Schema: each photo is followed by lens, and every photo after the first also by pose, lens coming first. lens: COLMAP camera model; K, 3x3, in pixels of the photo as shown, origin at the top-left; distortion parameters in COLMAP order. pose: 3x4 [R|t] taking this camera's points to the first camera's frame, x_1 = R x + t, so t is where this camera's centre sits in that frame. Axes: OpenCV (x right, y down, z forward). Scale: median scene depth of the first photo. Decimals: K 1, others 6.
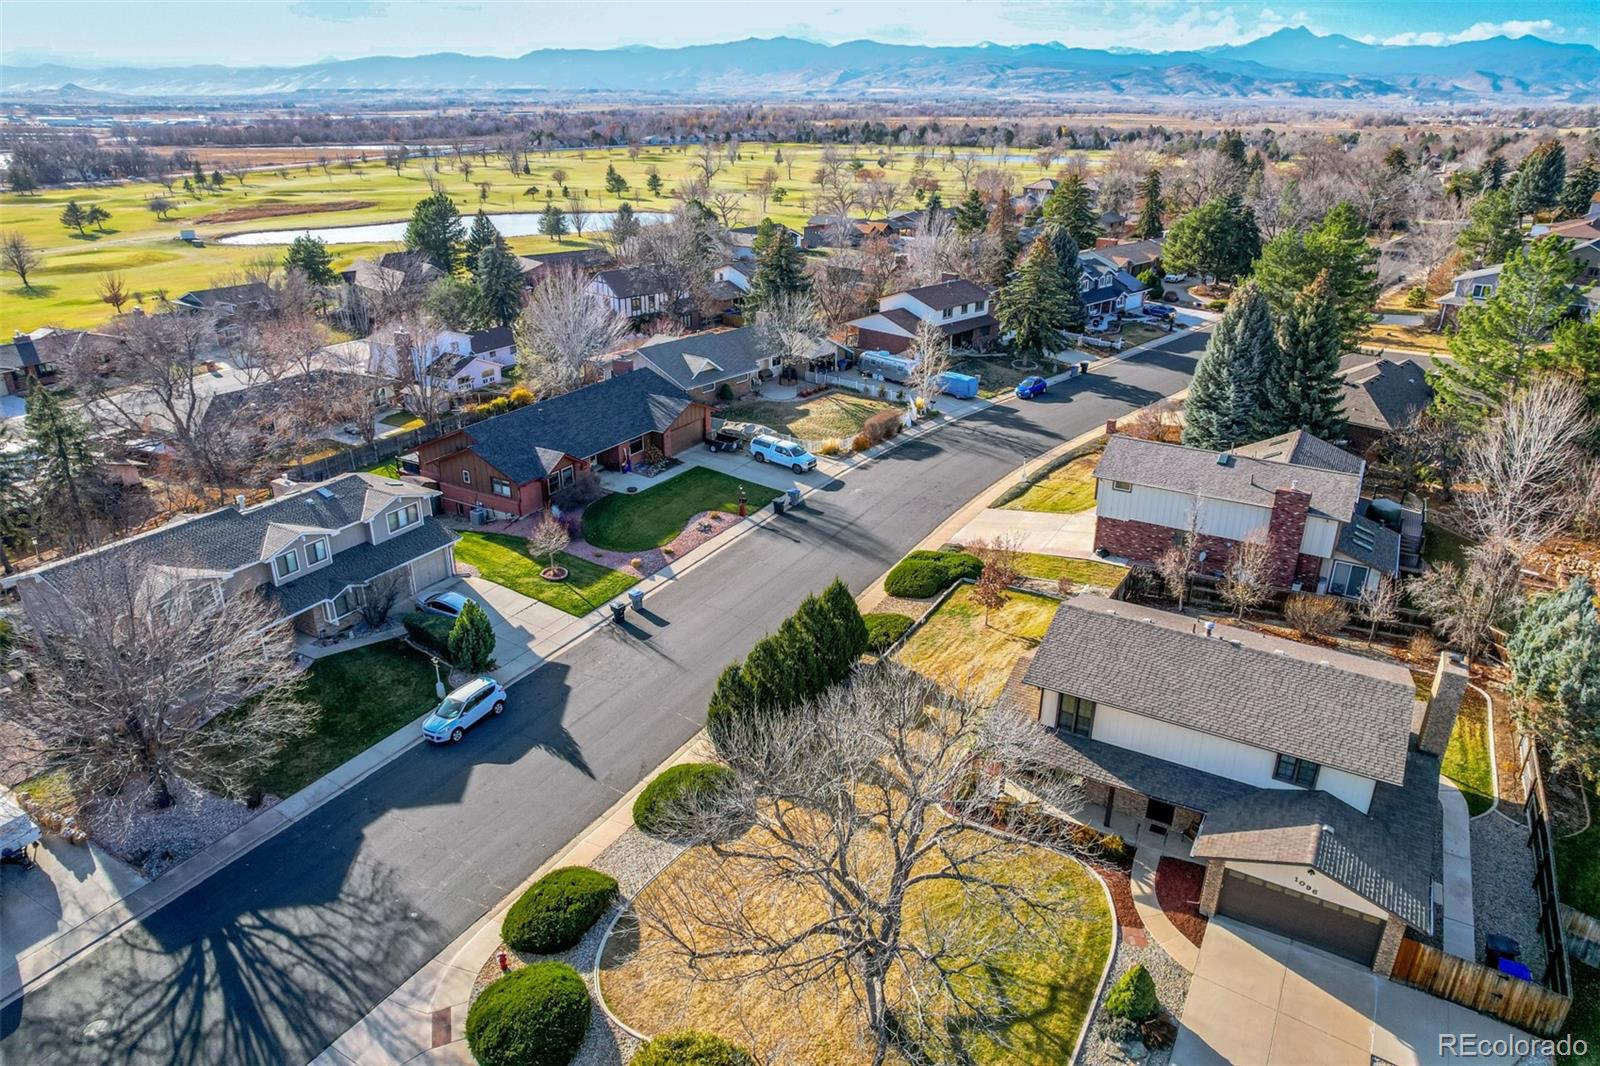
lens RADIAL K [[1036.8, 0, 800.0], [0, 1036.8, 528.0], [0, 0, 1]] dist [-0.075790, 0.065695]
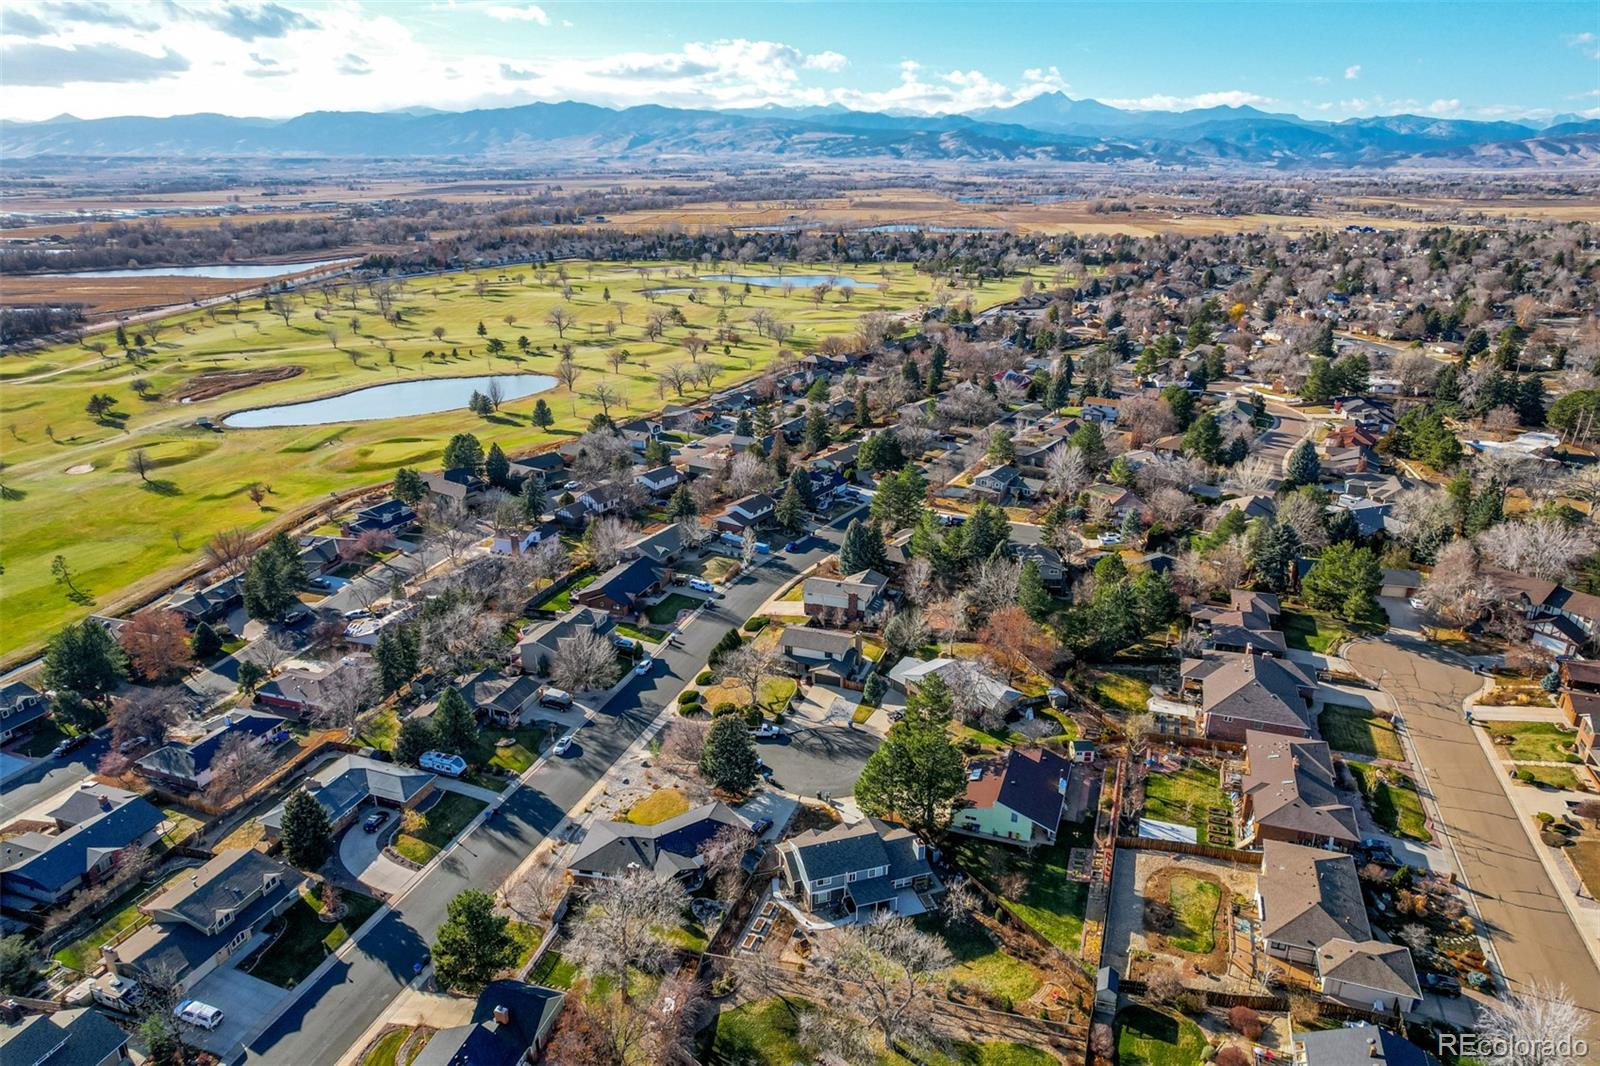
lens RADIAL K [[1036.8, 0, 804.8], [0, 1036.8, 548.3], [0, 0, 1]] dist [-0.075790, 0.065695]
pose [[0.981337, -0.068752, 0.179587, -0.220659], [0.074717, 0.996848, -0.026657, -0.071095], [-0.177188, 0.039577, 0.983381, -1.681864]]
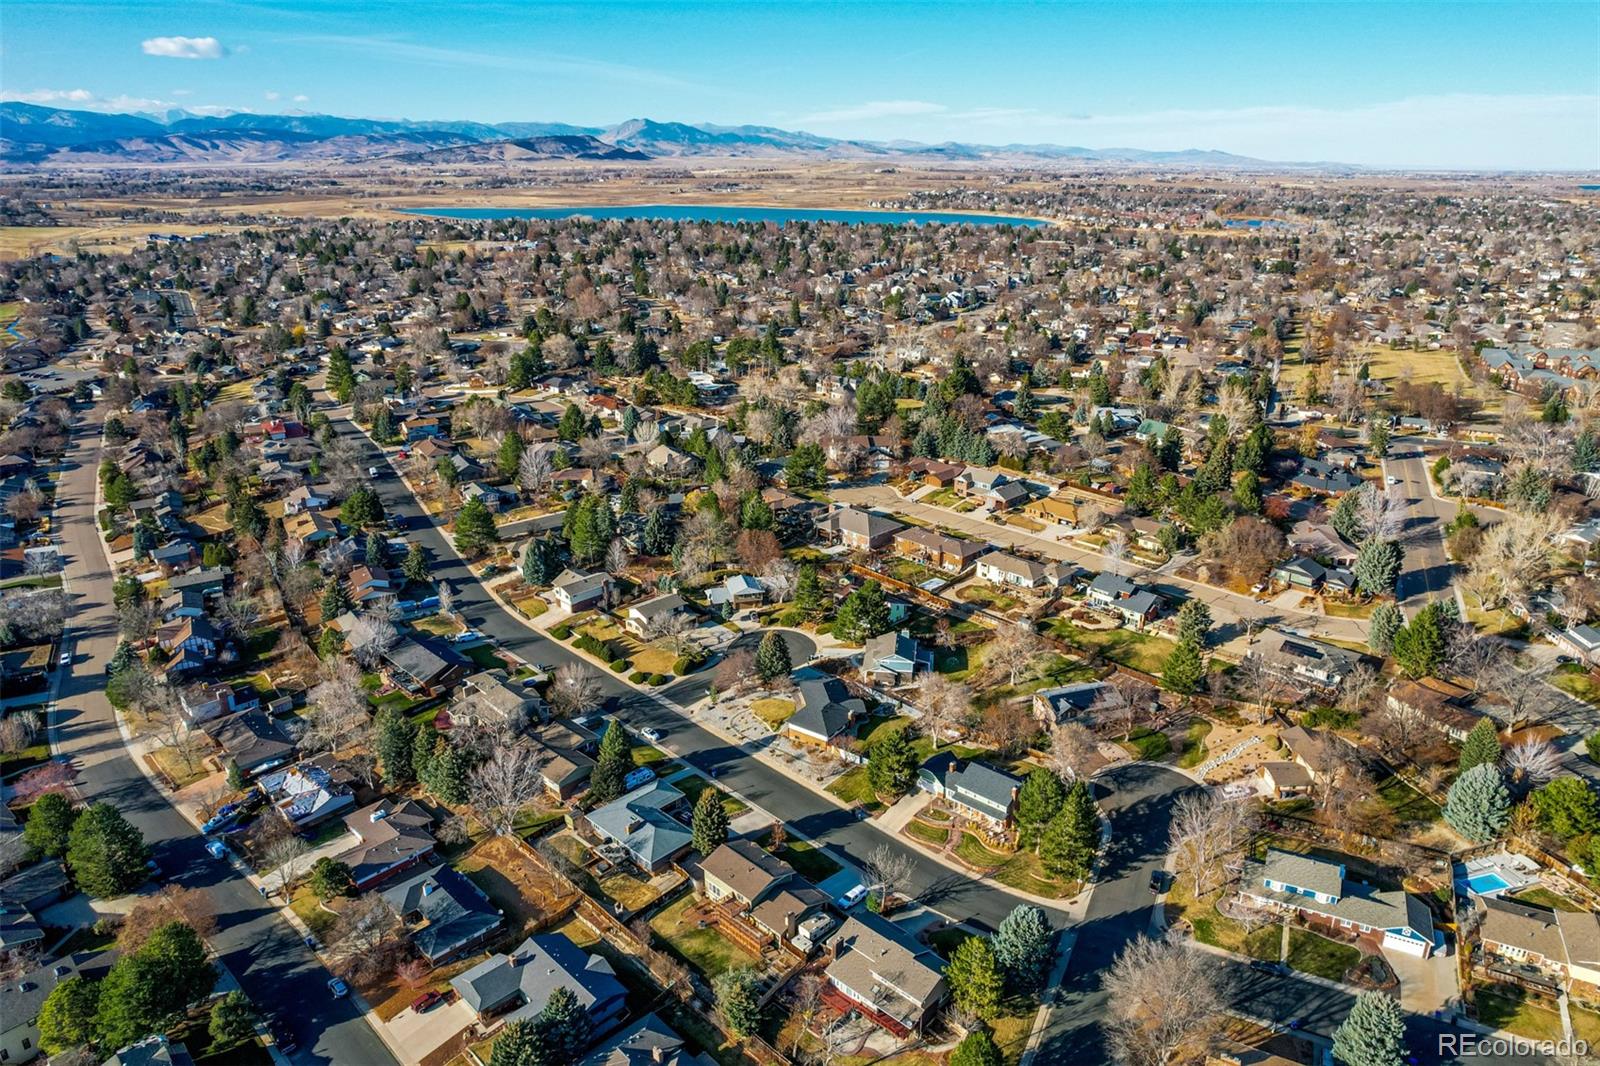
lens RADIAL K [[1036.8, 0, 805.4], [0, 1036.8, 540.6], [0, 0, 1]] dist [-0.075790, 0.065695]
pose [[0.249929, -0.343610, 0.905244, -2.302005], [0.373112, 0.896892, 0.237427, -0.640496], [-0.893489, 0.278417, 0.352365, -1.020143]]
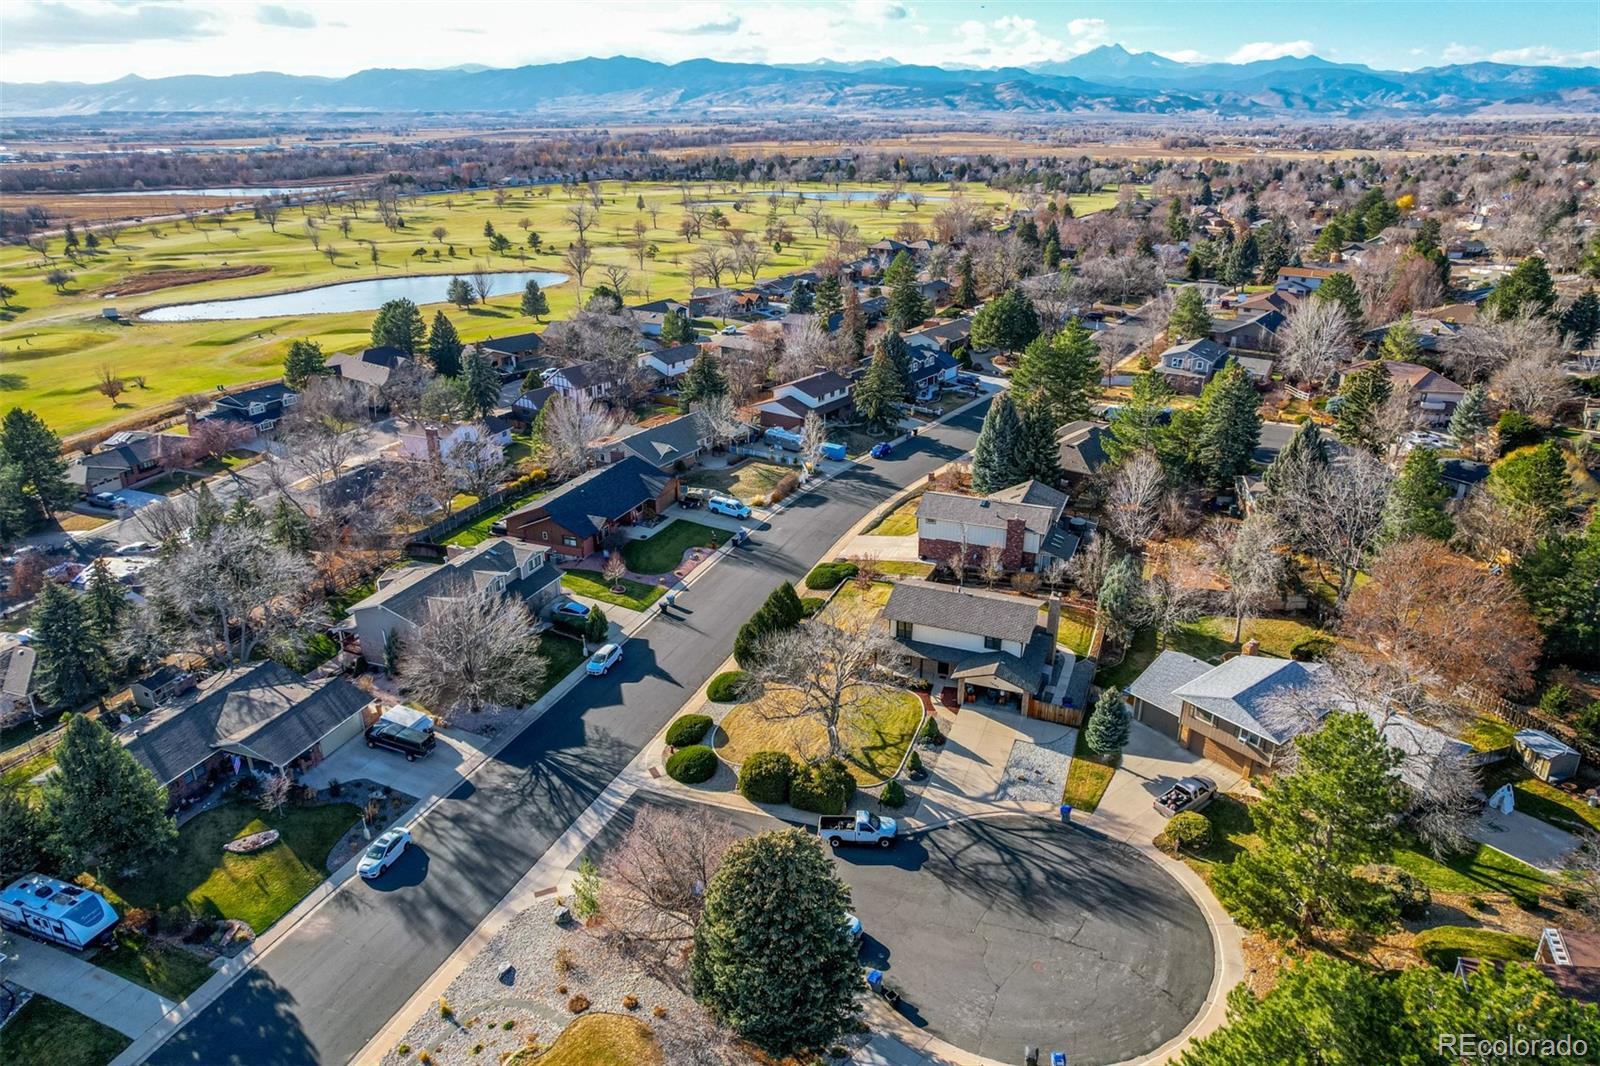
lens RADIAL K [[1036.8, 0, 803.6], [0, 1036.8, 526.6], [0, 0, 1]] dist [-0.075790, 0.065695]
pose [[0.989359, -0.059892, 0.132599, -0.107975], [0.061917, 0.998018, -0.011198, -0.016420], [-0.131665, 0.019289, 0.991107, -0.551664]]
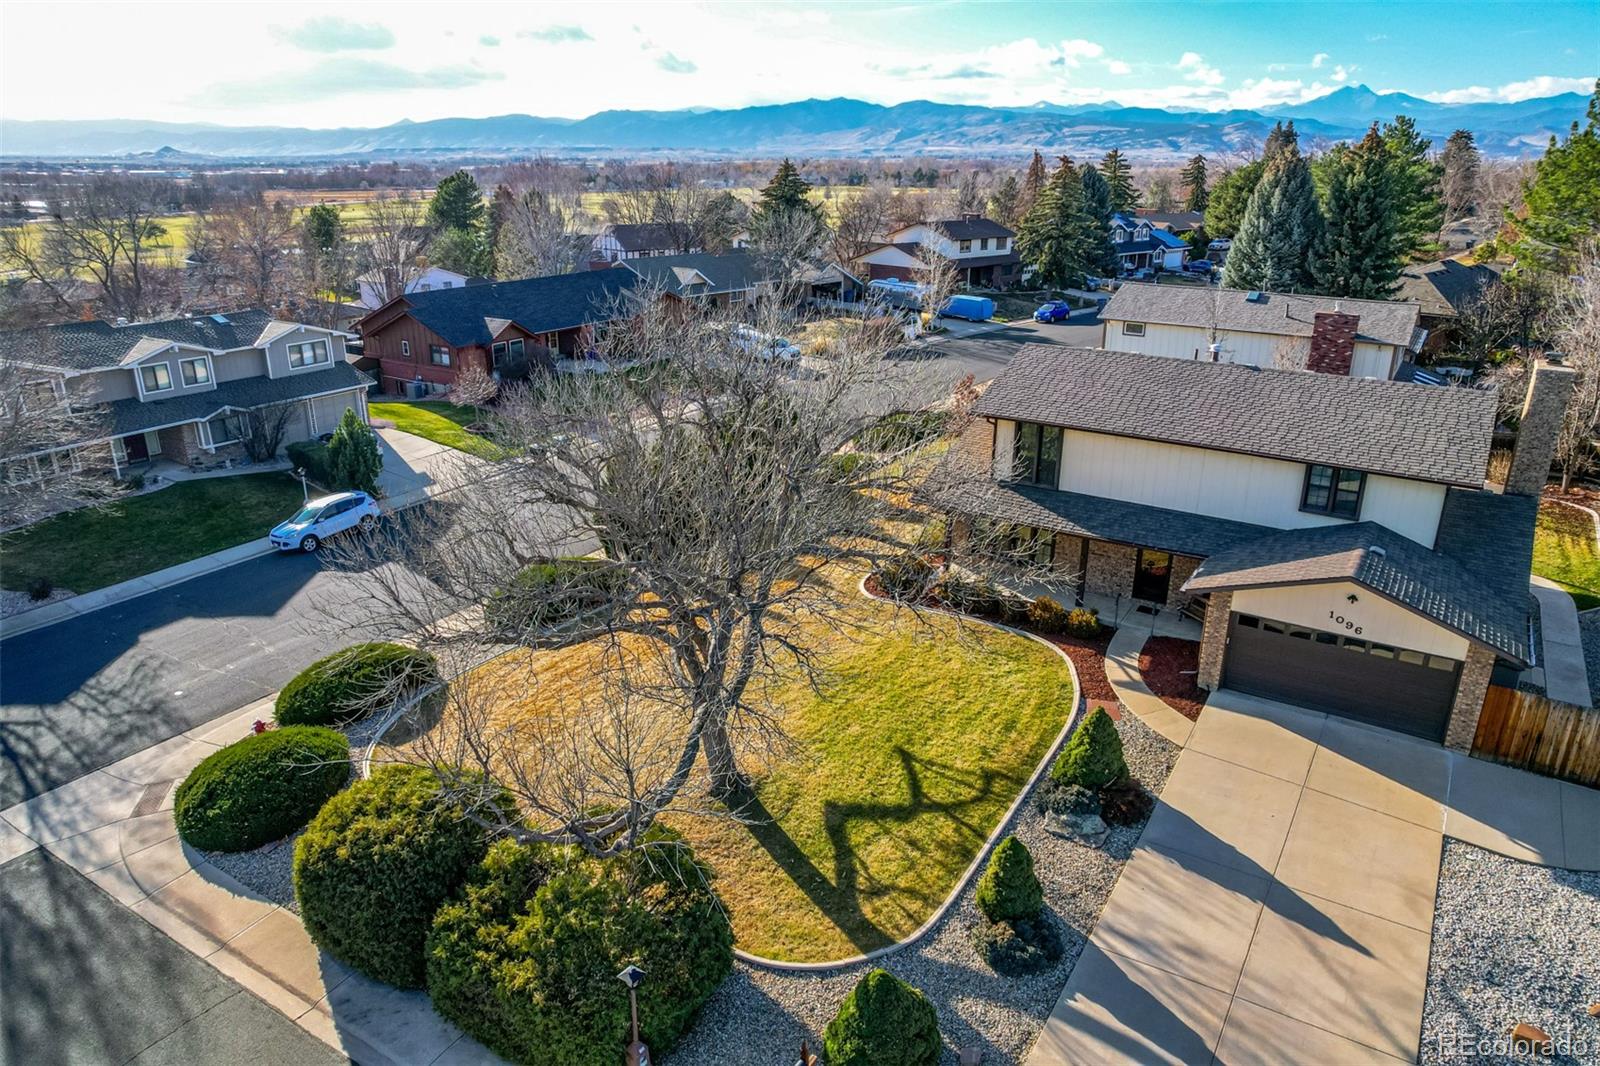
lens RADIAL K [[1036.8, 0, 799.5], [0, 1036.8, 525.7], [0, 0, 1]] dist [-0.075790, 0.065695]
pose [[0.998564, 0.014851, -0.051476, 0.057224], [-0.017564, 0.998458, -0.052660, 0.119002], [0.050615, 0.053489, 0.997285, 0.100536]]
